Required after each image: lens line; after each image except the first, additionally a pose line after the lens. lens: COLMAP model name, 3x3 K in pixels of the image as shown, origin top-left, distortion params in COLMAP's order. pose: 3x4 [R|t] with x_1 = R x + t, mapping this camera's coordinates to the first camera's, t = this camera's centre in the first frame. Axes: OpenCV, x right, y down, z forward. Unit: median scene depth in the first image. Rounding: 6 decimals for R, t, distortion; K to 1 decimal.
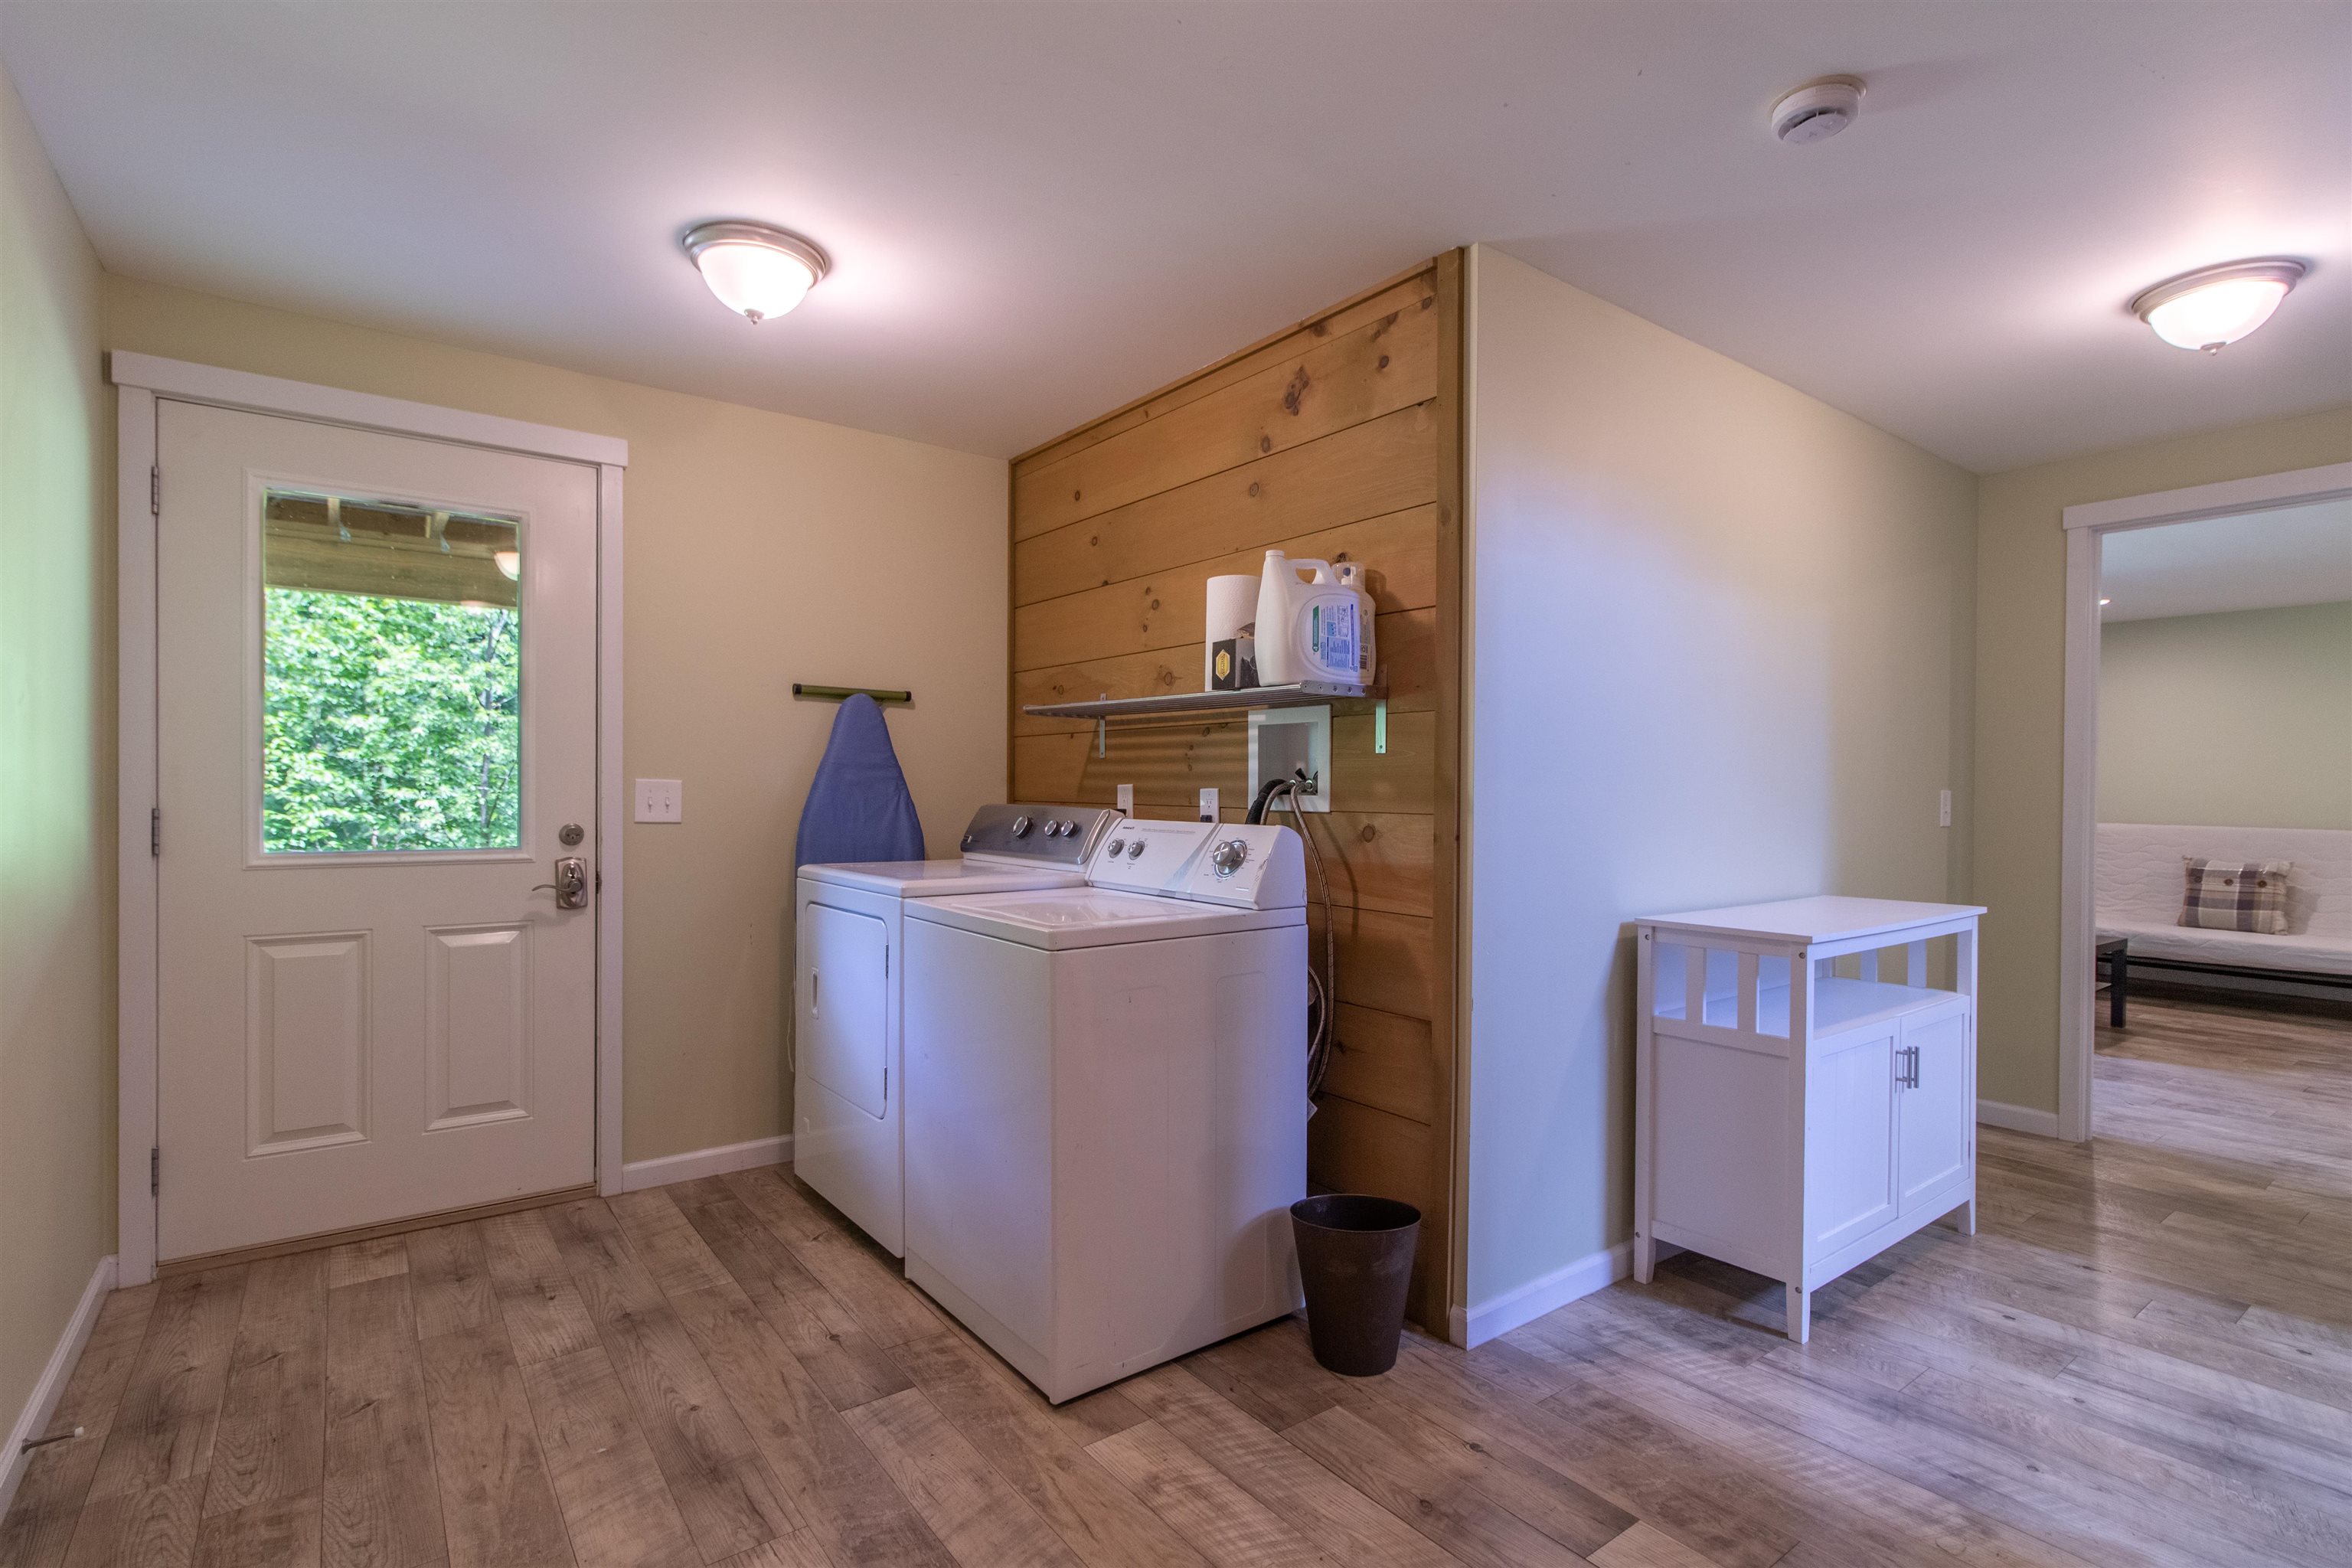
lens RADIAL K [[1118.8, 0, 1184.7], [0, 1118.8, 795.2], [0, 0, 1]] dist [0.001153, 0.000497]
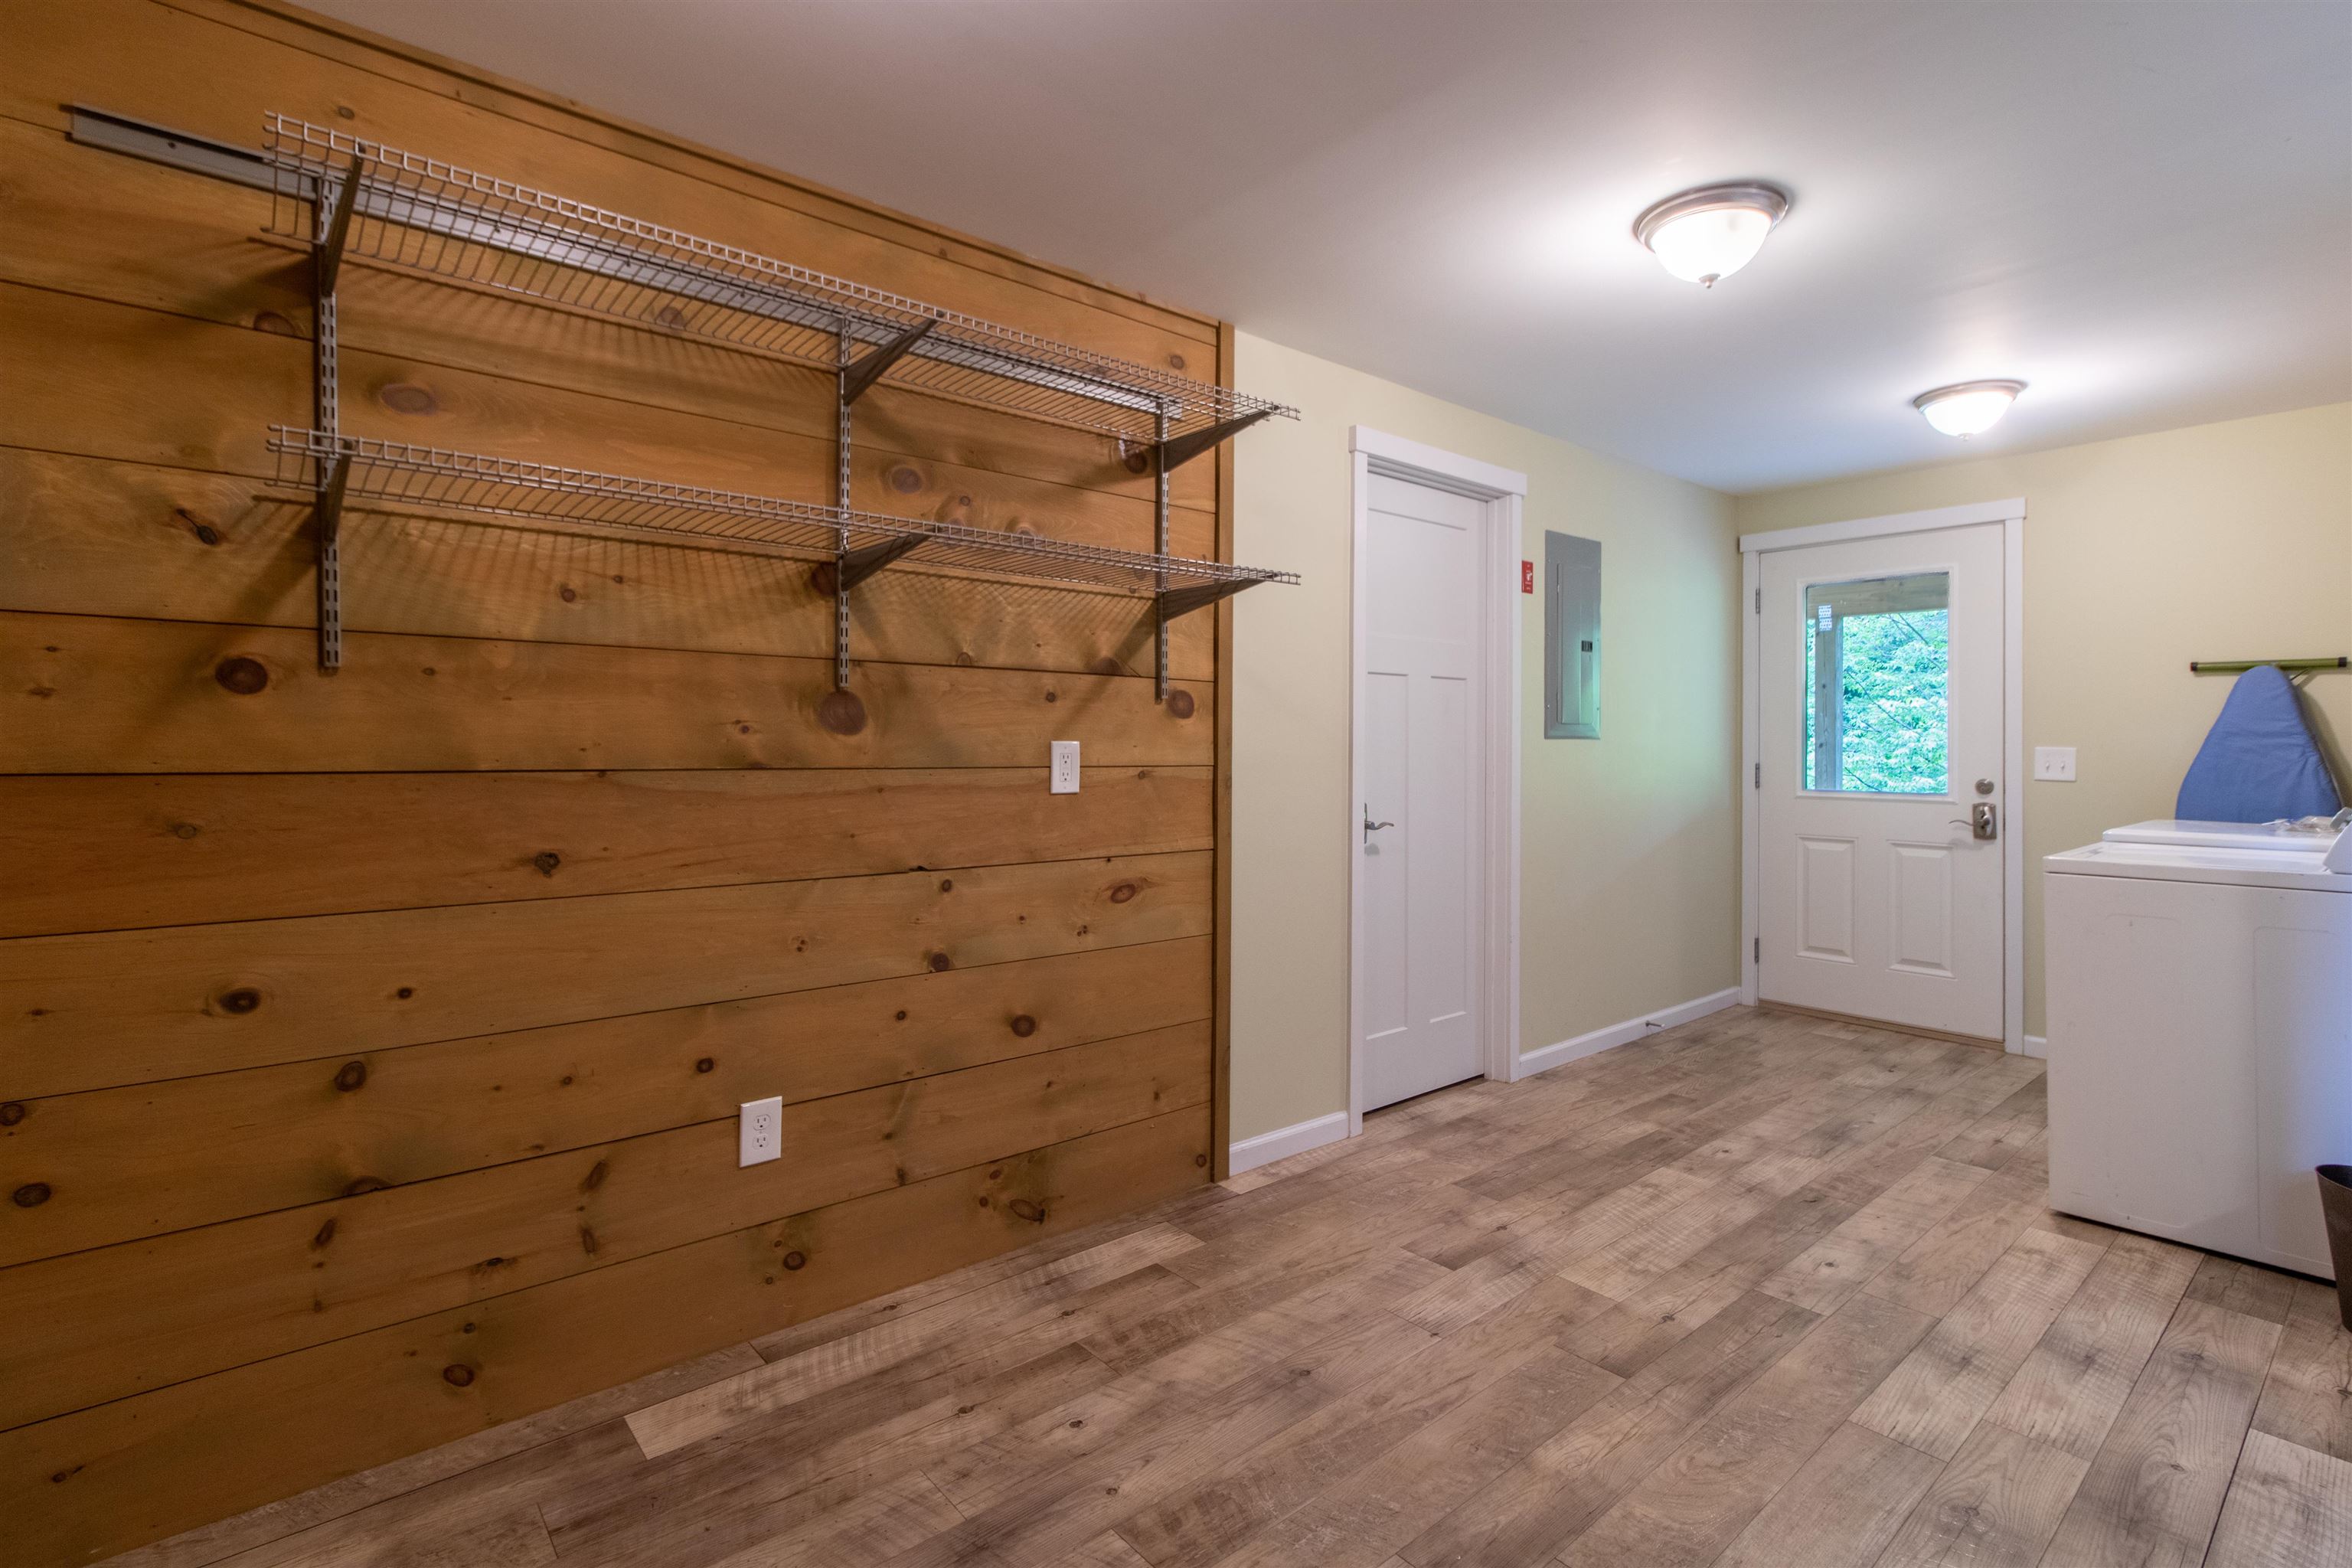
lens RADIAL K [[1118.8, 0, 1184.7], [0, 1118.8, 795.2], [0, 0, 1]] dist [0.001153, 0.000497]
pose [[0.056623, 0.039000, -0.997634, 1.003555], [-0.007988, 0.999222, 0.038609, -0.000780], [0.998364, 0.005783, 0.056891, -0.111241]]
